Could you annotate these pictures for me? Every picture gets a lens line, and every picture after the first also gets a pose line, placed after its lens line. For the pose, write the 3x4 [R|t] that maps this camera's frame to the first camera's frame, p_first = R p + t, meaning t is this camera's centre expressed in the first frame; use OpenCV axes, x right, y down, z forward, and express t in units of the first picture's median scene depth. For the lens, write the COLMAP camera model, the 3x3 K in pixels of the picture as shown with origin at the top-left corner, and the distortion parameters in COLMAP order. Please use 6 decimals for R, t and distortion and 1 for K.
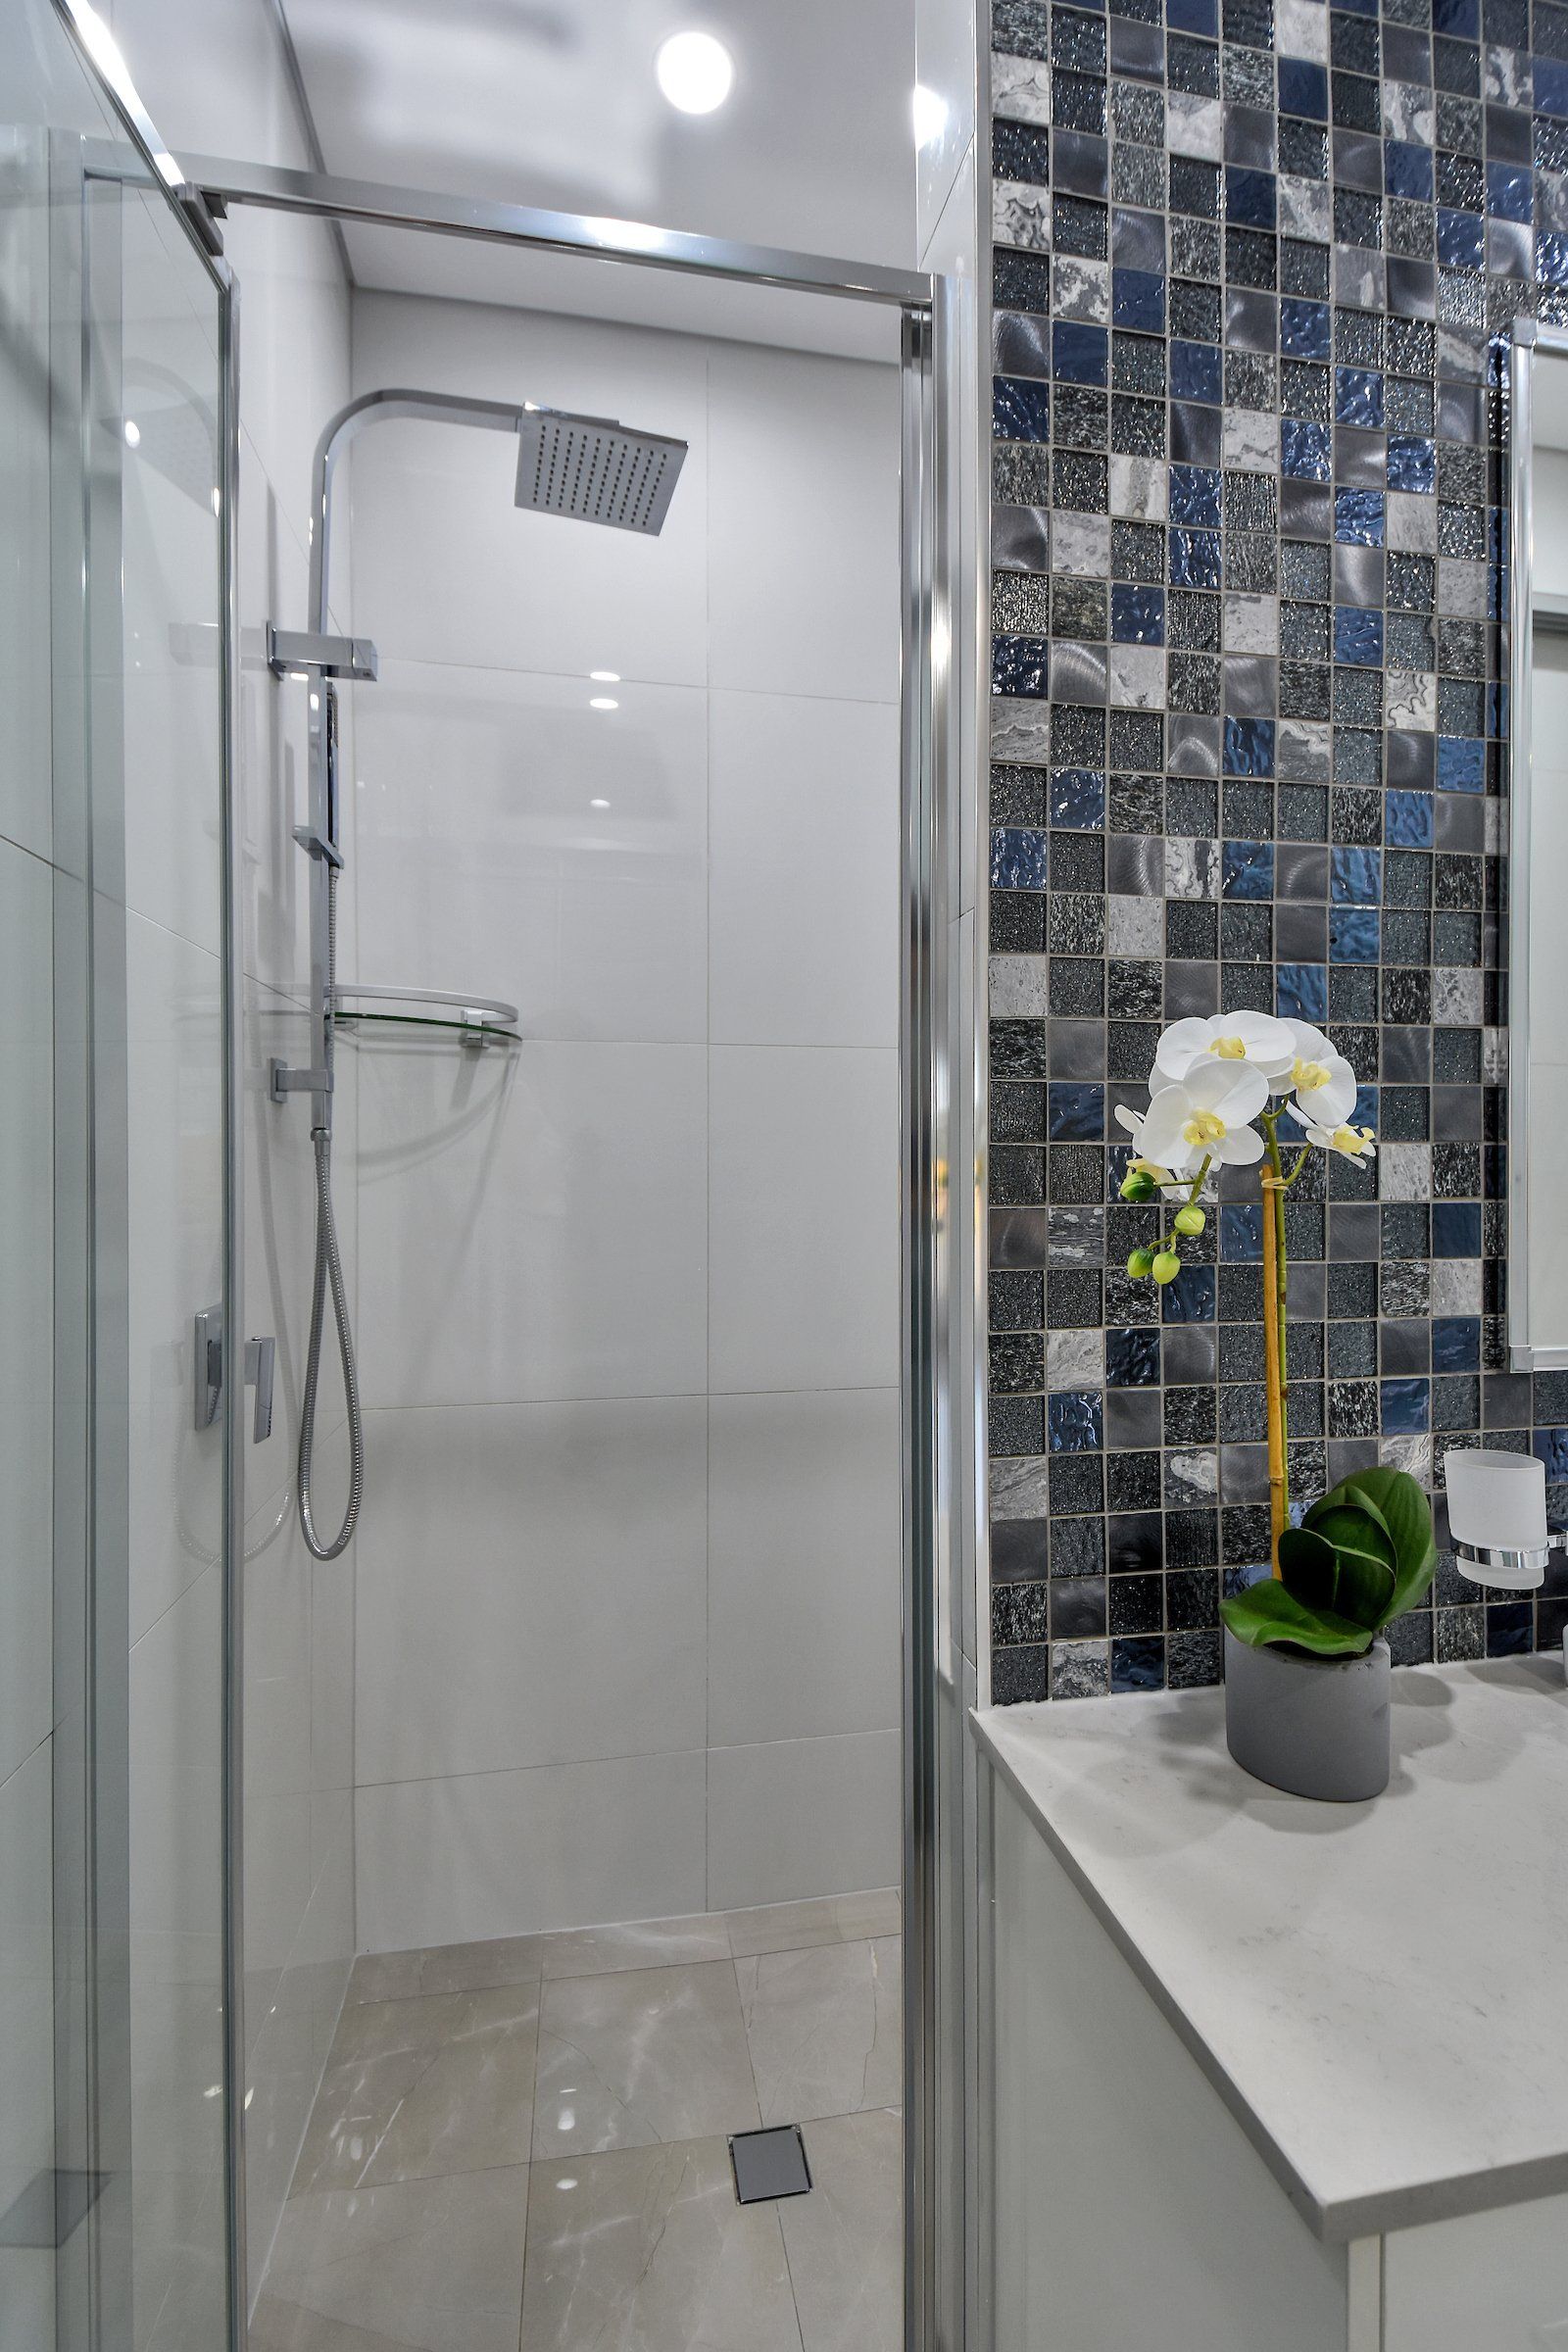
lens RADIAL K [[1085.8, 0, 767.3], [0, 1085.8, 1165.3], [0, 0, 1]] dist [0.000536, -0.008600]
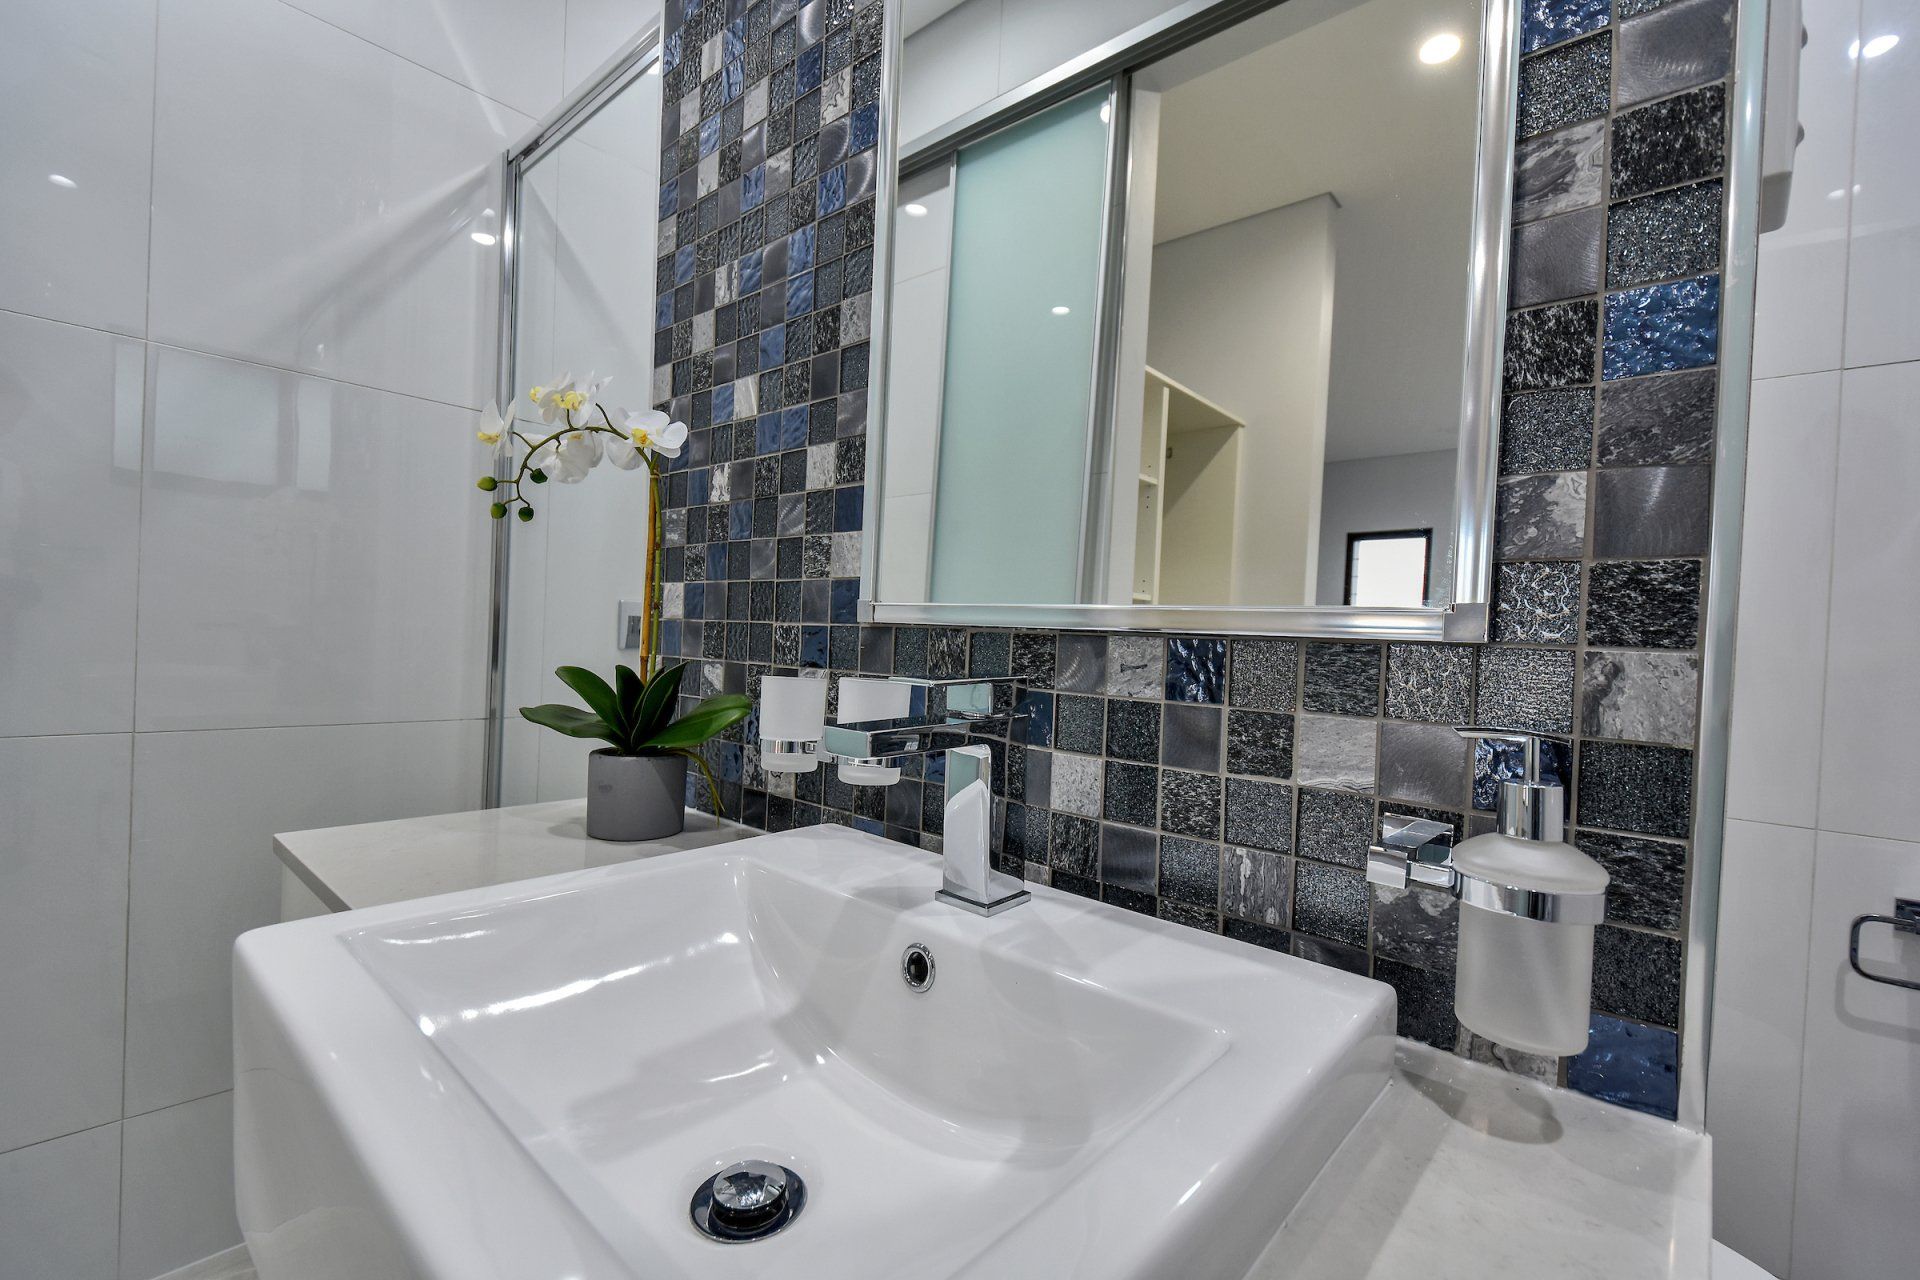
lens RADIAL K [[840.1, 0, 943.1], [0, 840.1, 648.8], [0, 0, 1]] dist [0.010269, -0.005669]
pose [[0.607196, 0.040633, -0.793512, 1.538381], [-0.045202, 0.998841, 0.016558, 0.208290], [0.793265, 0.025815, 0.608329, 0.526618]]
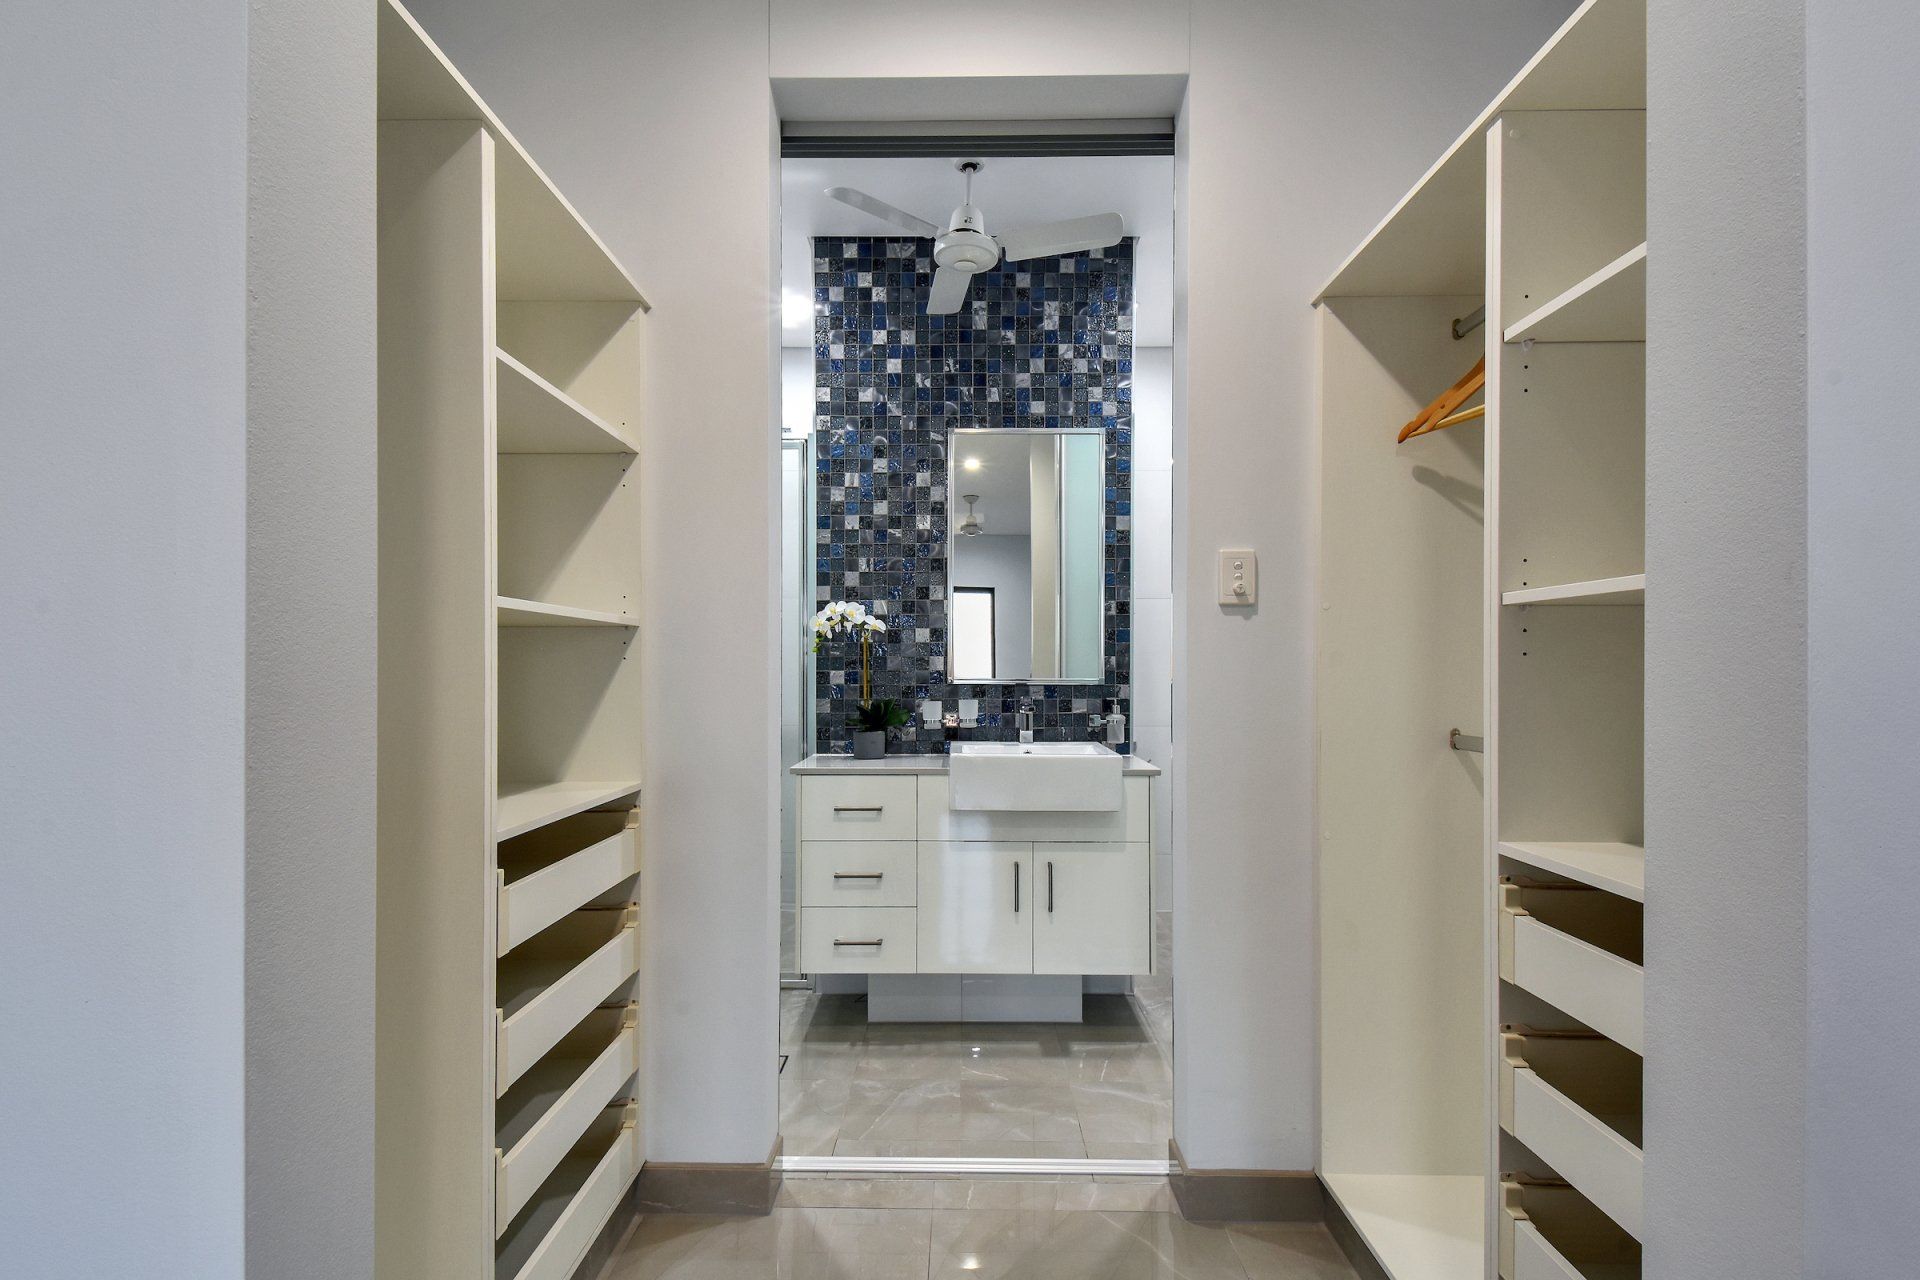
lens RADIAL K [[886.4, 0, 972.9], [0, 886.4, 660.6], [0, 0, 1]] dist [0.000536, -0.008600]
pose [[0.982056, 0.001210, -0.188587, 1.467412], [-0.003349, 0.999934, -0.011021, 0.144509], [0.188561, 0.011454, 0.981995, -2.373697]]
